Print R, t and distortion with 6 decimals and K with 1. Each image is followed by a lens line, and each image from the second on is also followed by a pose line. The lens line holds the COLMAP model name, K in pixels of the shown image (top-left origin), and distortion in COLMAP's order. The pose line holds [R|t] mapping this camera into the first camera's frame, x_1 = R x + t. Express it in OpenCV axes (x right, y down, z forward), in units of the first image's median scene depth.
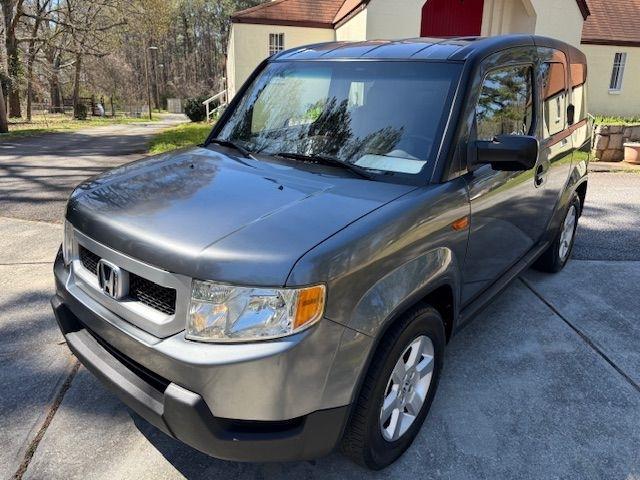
lens RADIAL K [[457.1, 0, 314.9], [0, 457.1, 239.3], [0, 0, 1]] dist [-0.003349, -0.002970]
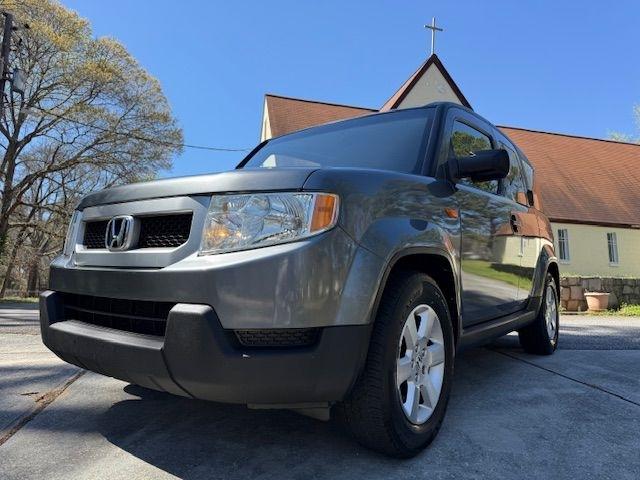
lens RADIAL K [[455.4, 0, 320.0], [0, 455.4, 240.0], [0, 0, 1]] dist [0.003728, -0.000581]
pose [[0.997796, 0.006240, 0.066057, -0.013516], [0.020763, 0.916202, -0.400179, 0.092343], [-0.063019, 0.400668, 0.914053, 0.010899]]
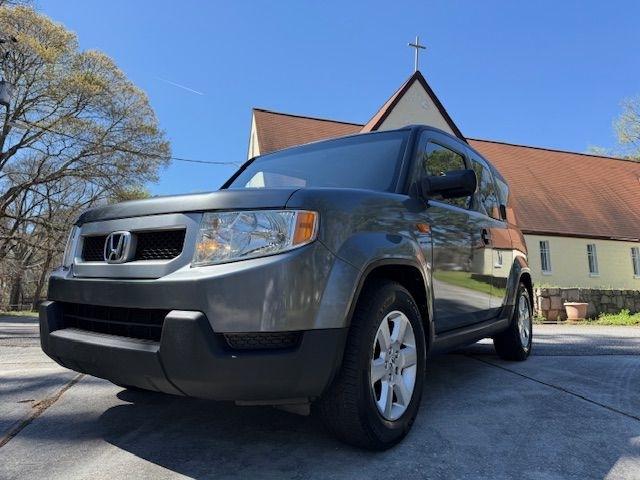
lens RADIAL K [[455.4, 0, 320.0], [0, 455.4, 240.0], [0, 0, 1]] dist [0.003728, -0.000581]
pose [[0.995644, 0.006134, 0.093039, -0.012224], [0.033980, 0.905340, -0.423327, 0.099468], [-0.086828, 0.424644, 0.901187, -0.006132]]
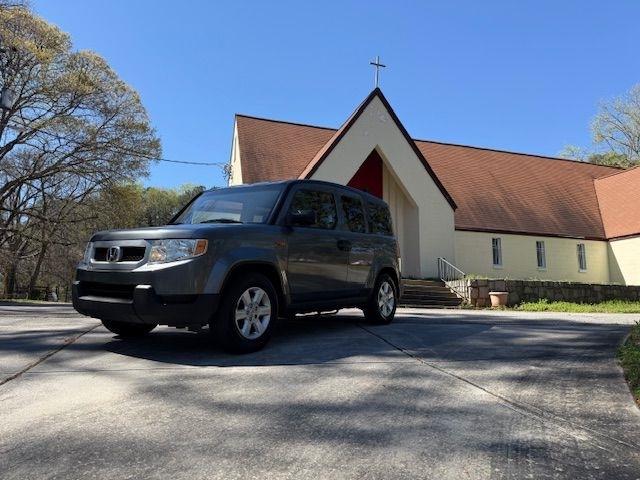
lens RADIAL K [[455.4, 0, 320.0], [0, 455.4, 240.0], [0, 0, 1]] dist [0.003728, -0.000581]
pose [[0.994140, 0.011685, 0.107463, 0.054646], [0.033266, 0.912821, -0.407004, 0.171677], [-0.102851, 0.408194, 0.907083, -0.202484]]
